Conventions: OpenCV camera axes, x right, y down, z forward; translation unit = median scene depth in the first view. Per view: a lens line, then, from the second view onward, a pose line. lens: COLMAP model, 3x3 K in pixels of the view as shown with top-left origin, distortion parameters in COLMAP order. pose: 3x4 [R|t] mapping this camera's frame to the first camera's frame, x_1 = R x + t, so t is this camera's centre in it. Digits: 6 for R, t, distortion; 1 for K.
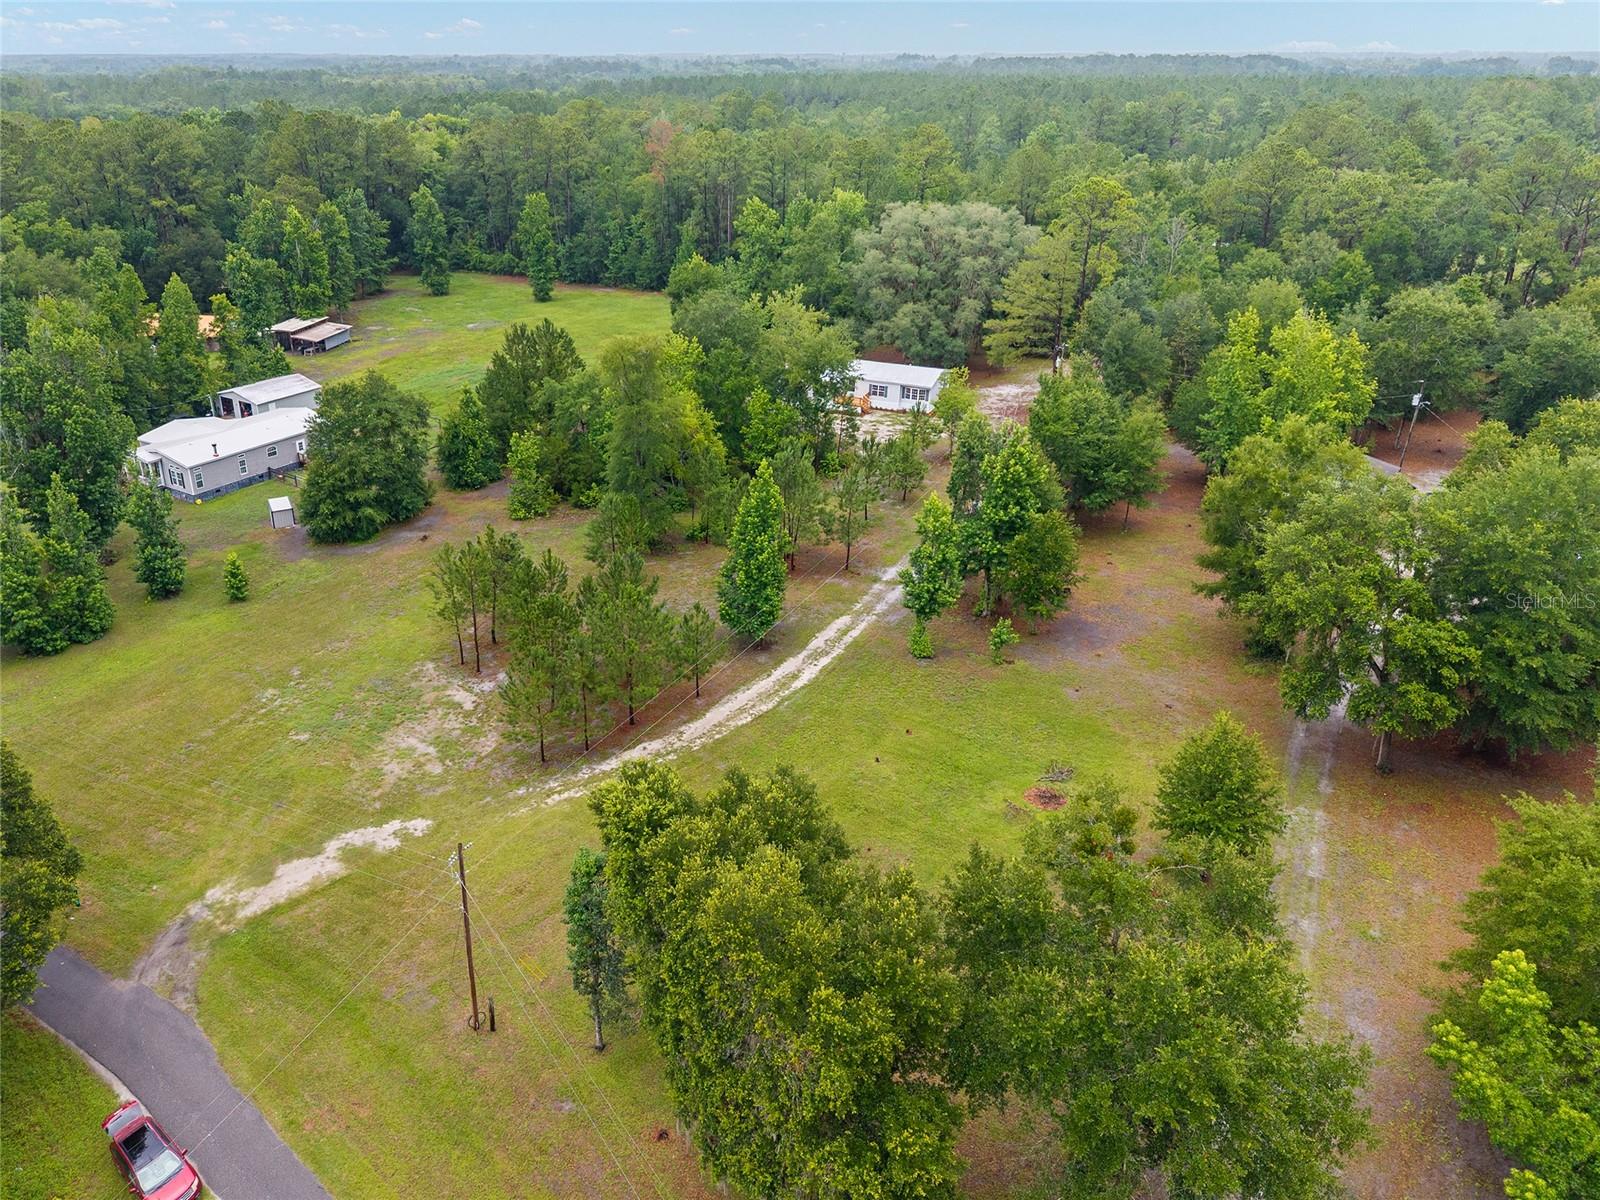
lens RADIAL K [[1070.1, 0, 708.6], [0, 1070.1, 617.8], [0, 0, 1]] dist [0.018675, -0.021315]
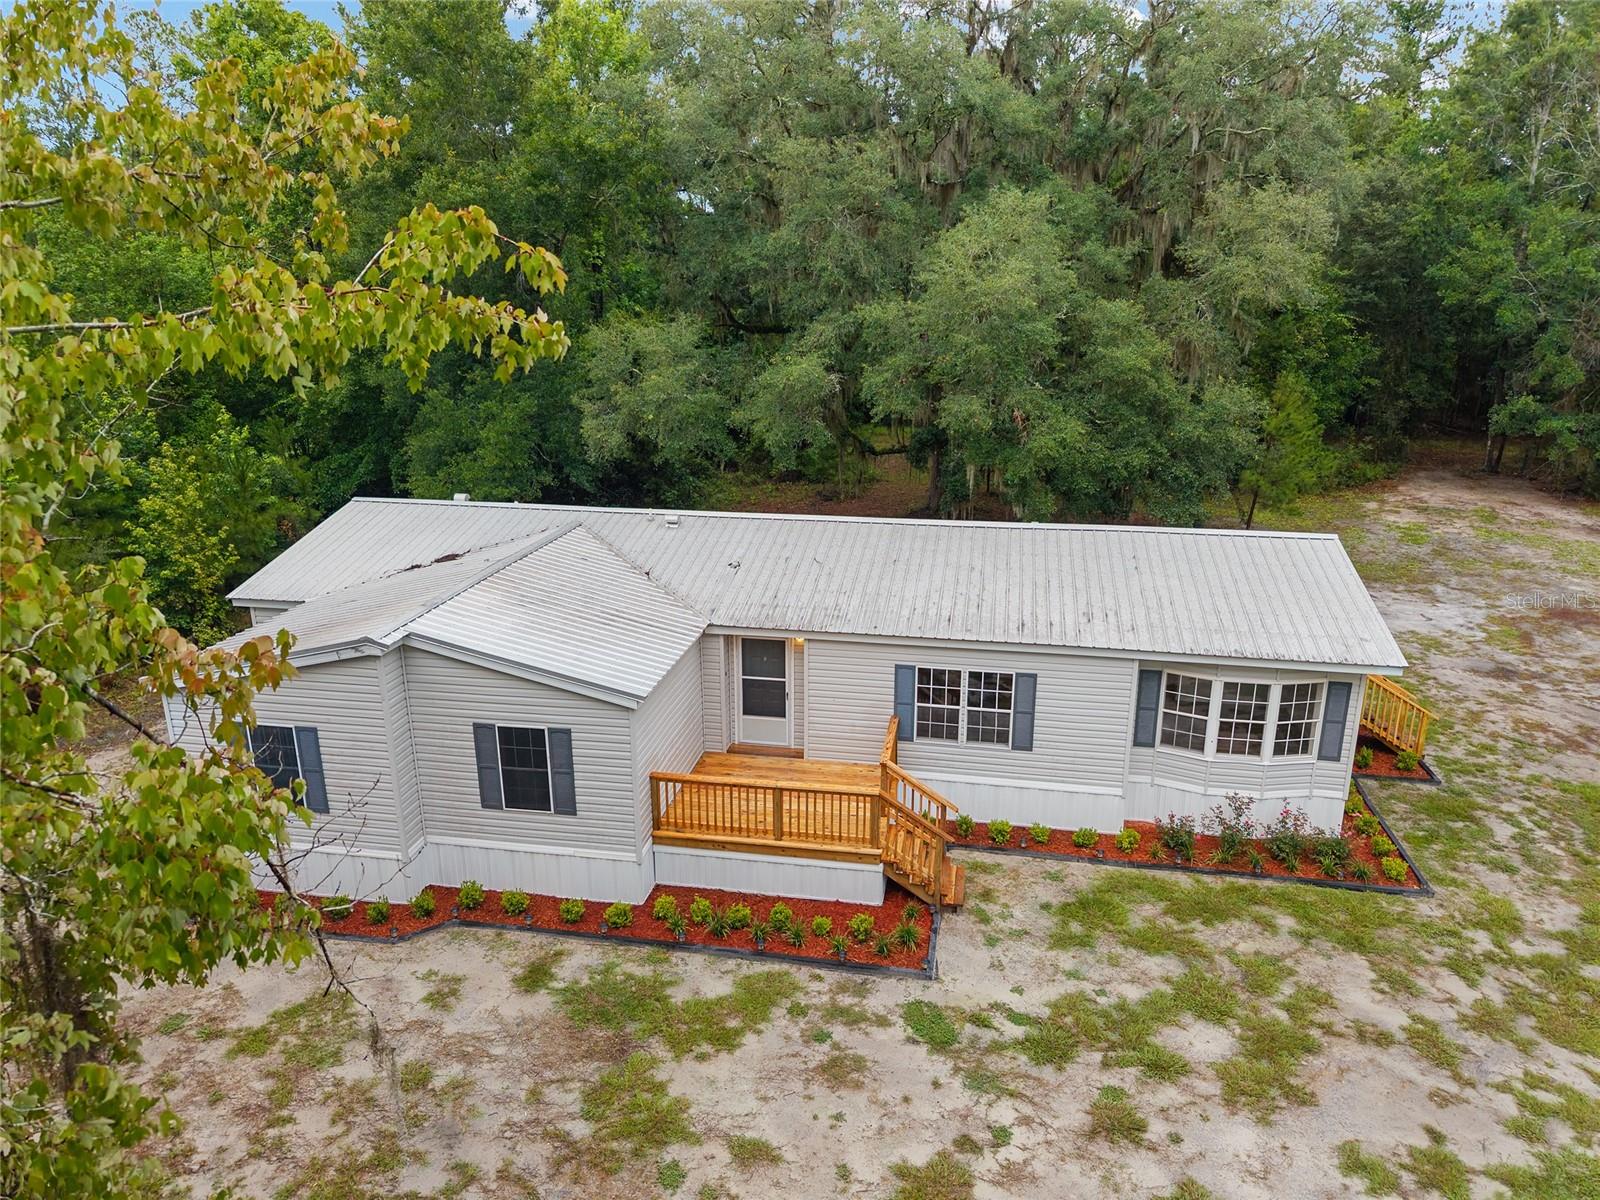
lens RADIAL K [[1070.1, 0, 805.8], [0, 1070.1, 601.9], [0, 0, 1]] dist [0.018675, -0.021315]
pose [[0.952125, -0.082460, 0.294379, 0.097404], [0.137204, 0.975770, -0.170437, -0.200254], [-0.273192, 0.202667, 0.940368, 0.854458]]
